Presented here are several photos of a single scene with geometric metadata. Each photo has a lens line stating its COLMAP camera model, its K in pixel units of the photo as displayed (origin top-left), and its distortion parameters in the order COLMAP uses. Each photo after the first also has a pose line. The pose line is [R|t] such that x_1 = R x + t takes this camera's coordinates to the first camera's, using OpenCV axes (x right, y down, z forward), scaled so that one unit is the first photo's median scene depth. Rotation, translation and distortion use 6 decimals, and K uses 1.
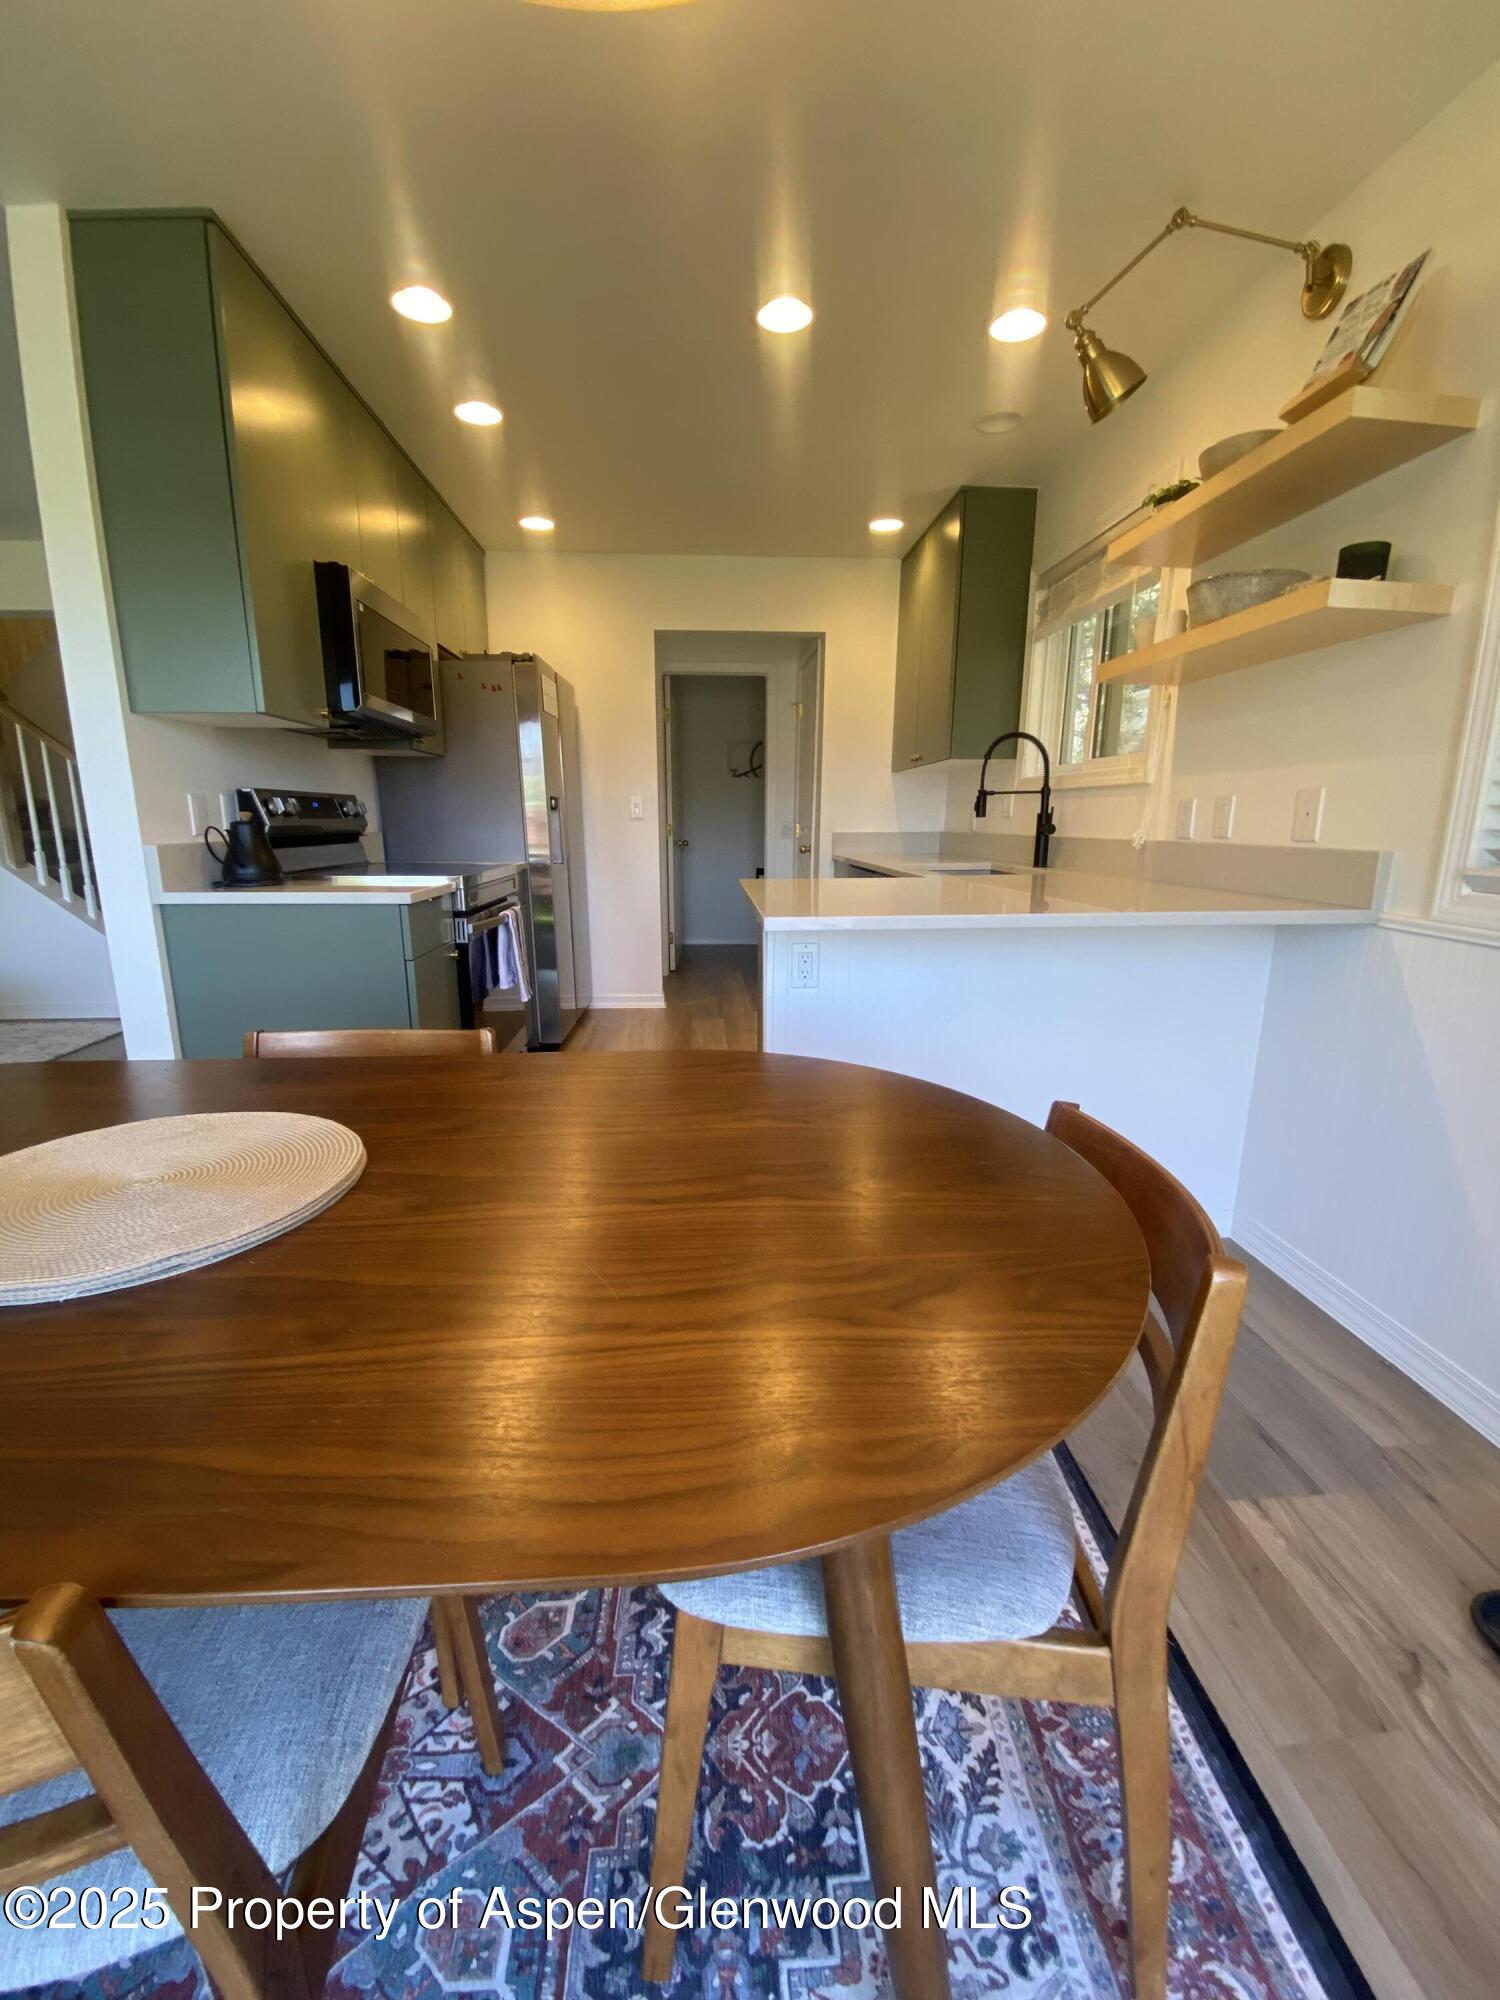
lens RADIAL K [[808.9, 0, 743.8], [0, 808.9, 995.5], [0, 0, 1]] dist [0.018385, -0.019719]
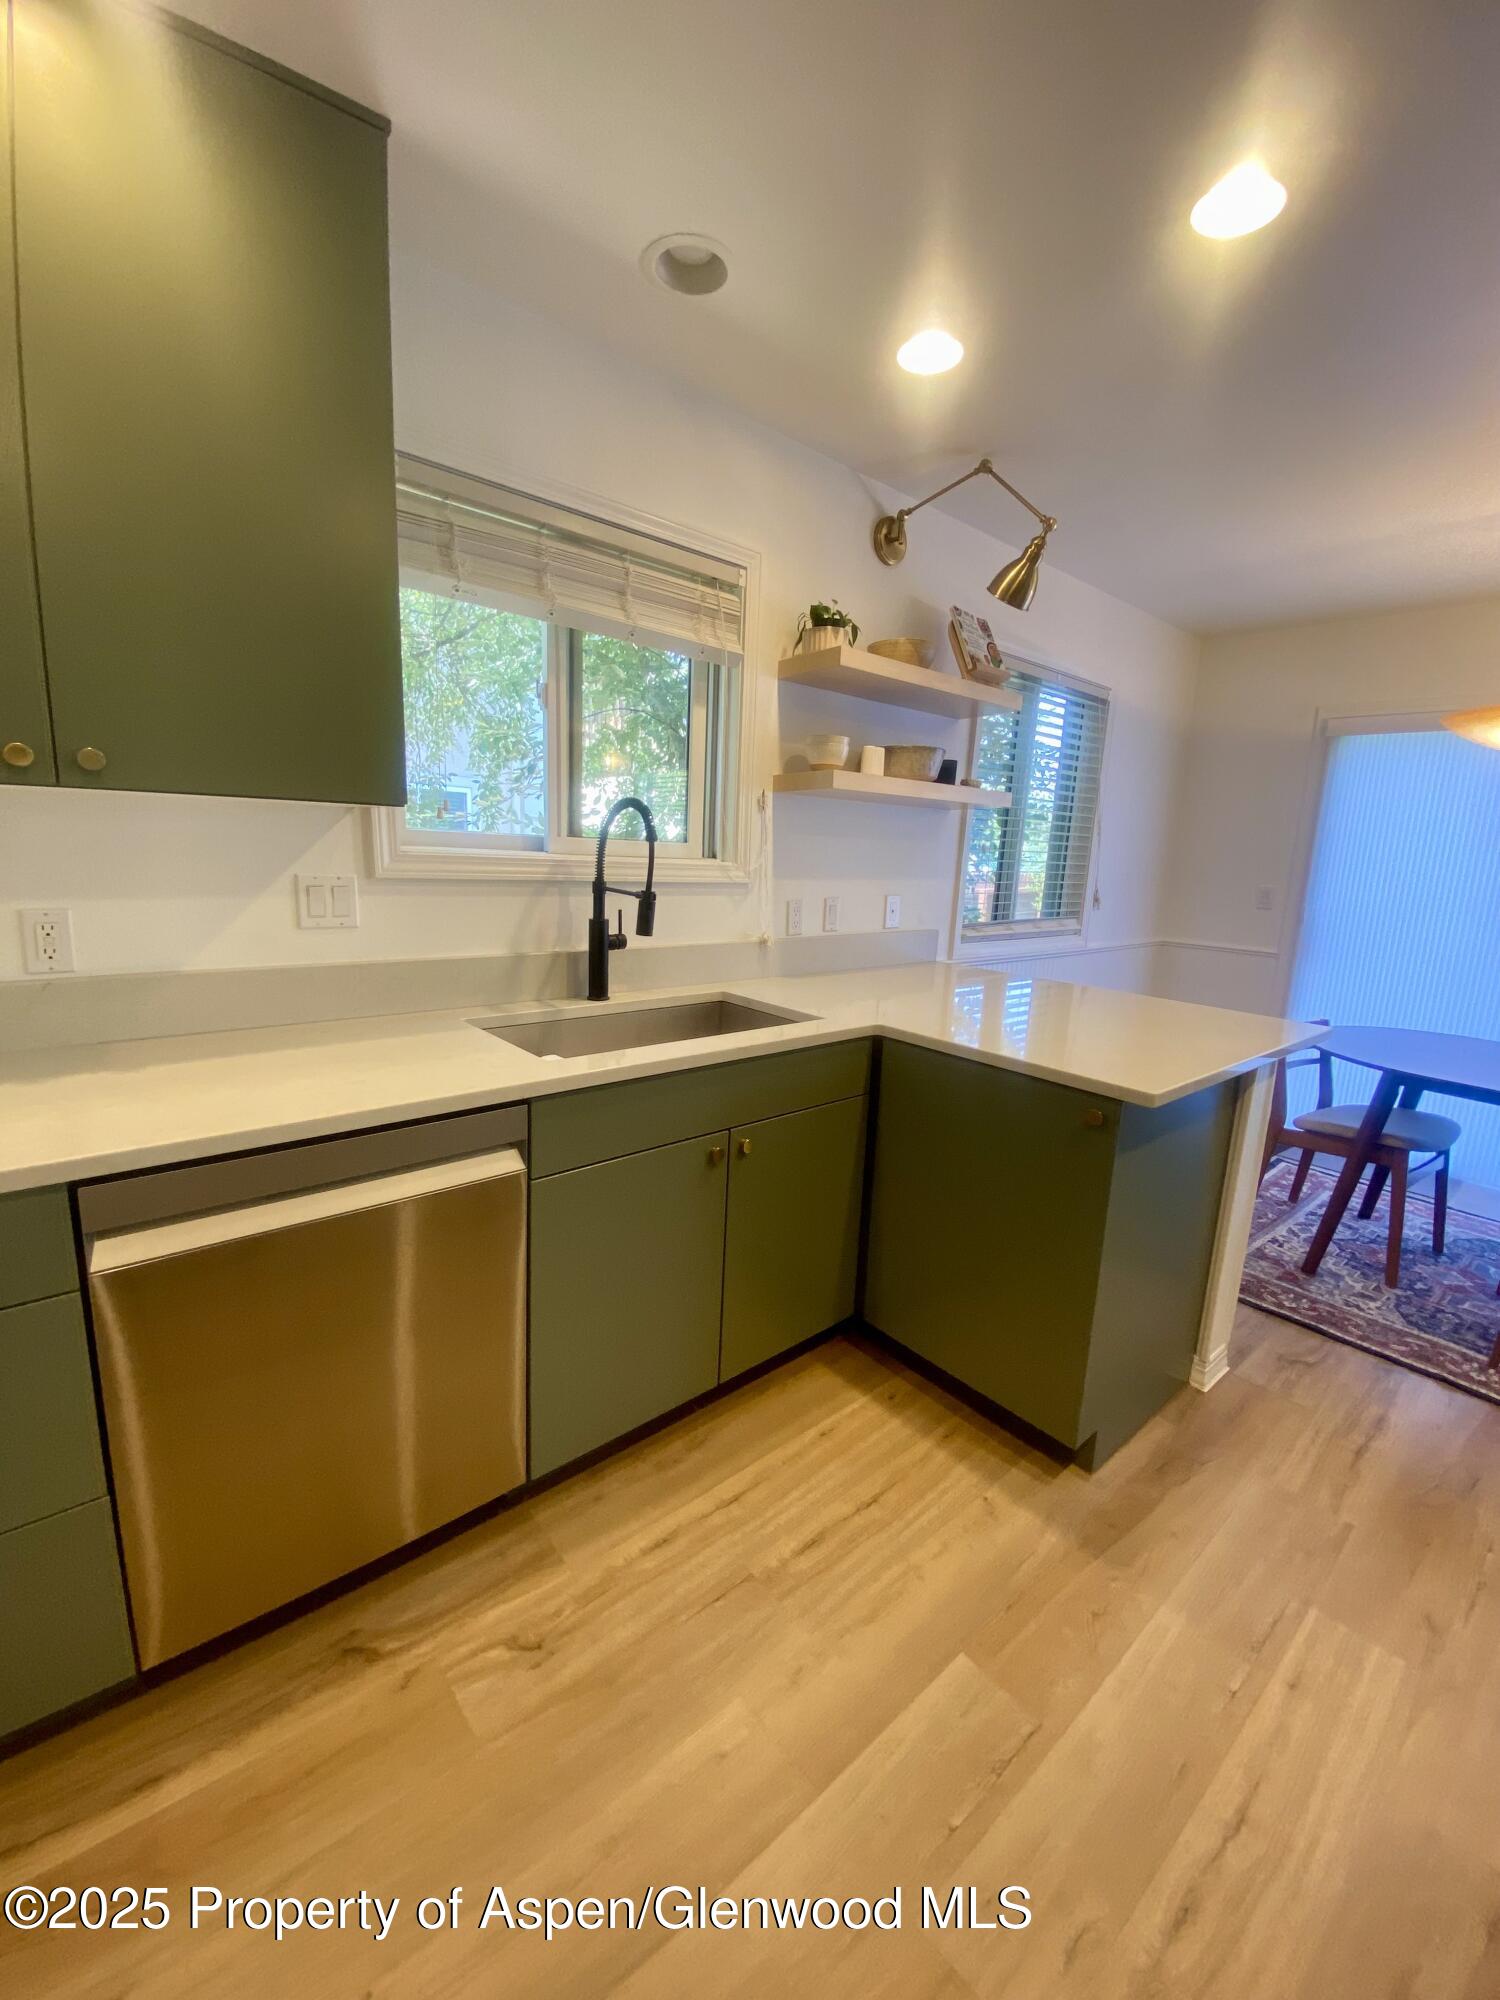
lens RADIAL K [[808.9, 0, 743.8], [0, 808.9, 995.5], [0, 0, 1]] dist [0.018385, -0.019719]
pose [[-0.595306, -0.176624, 0.783846, -0.384115], [0.125608, 0.943090, 0.307902, -0.609579], [-0.793620, 0.281753, -0.539242, 2.208167]]
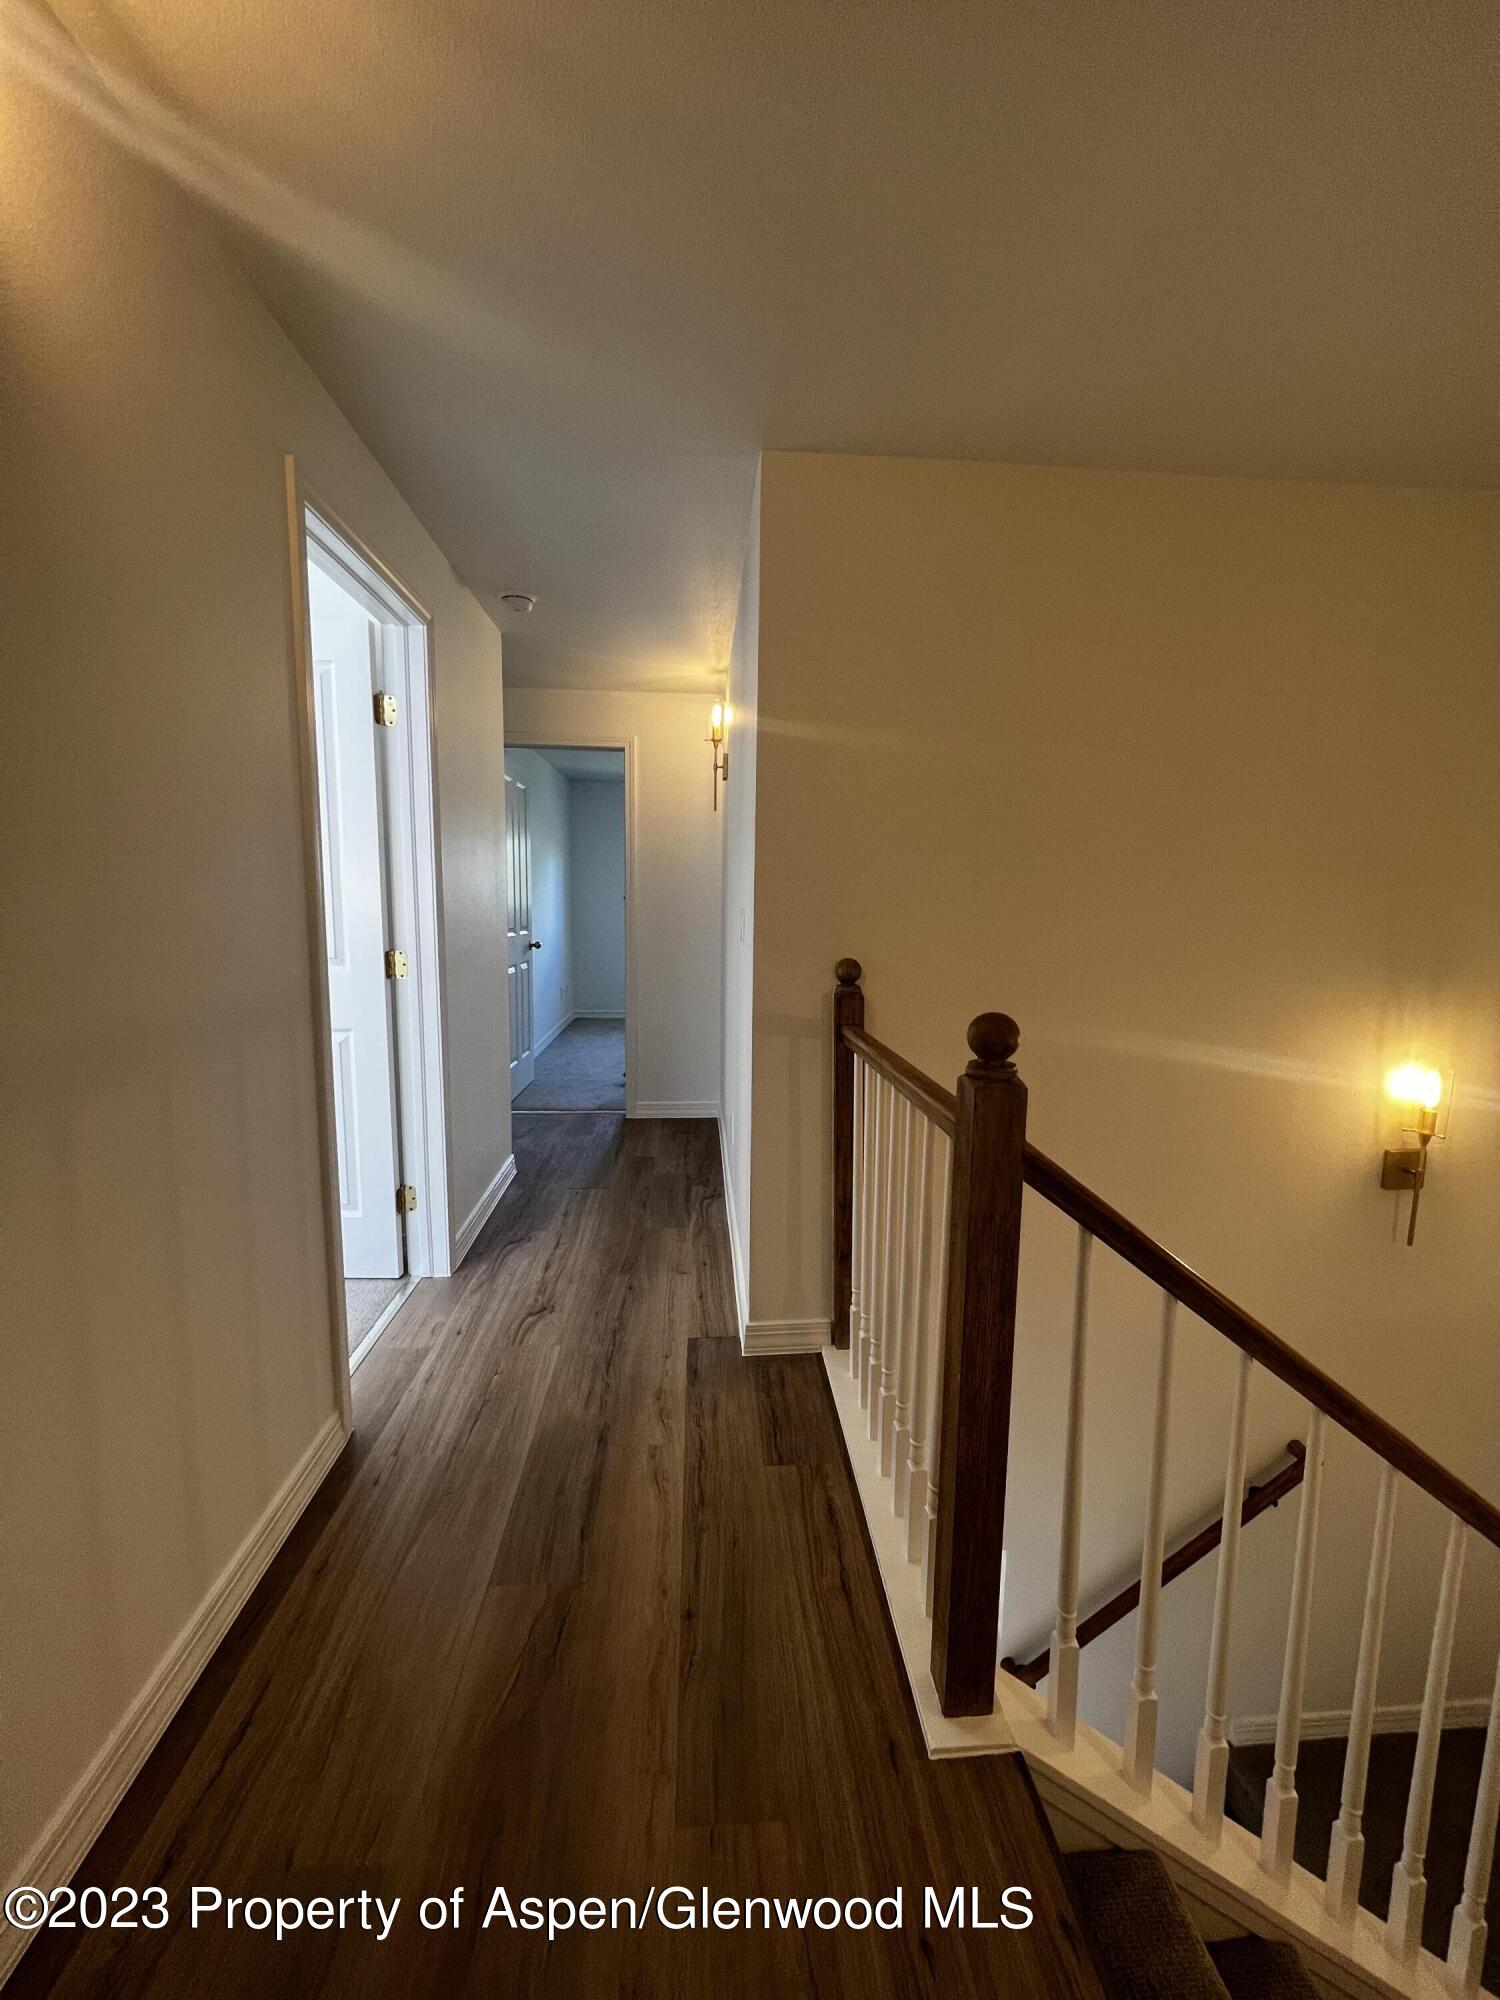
lens RADIAL K [[803.1, 0, 750.0], [0, 803.1, 1000.0], [0, 0, 1]] dist [-0.001660, -0.000023]
pose [[-0.999963, -0.008436, -0.001368, -0.134120], [-0.008407, 0.942307, 0.334645, -0.771958], [-0.001534, 0.334644, -0.942343, 3.193327]]
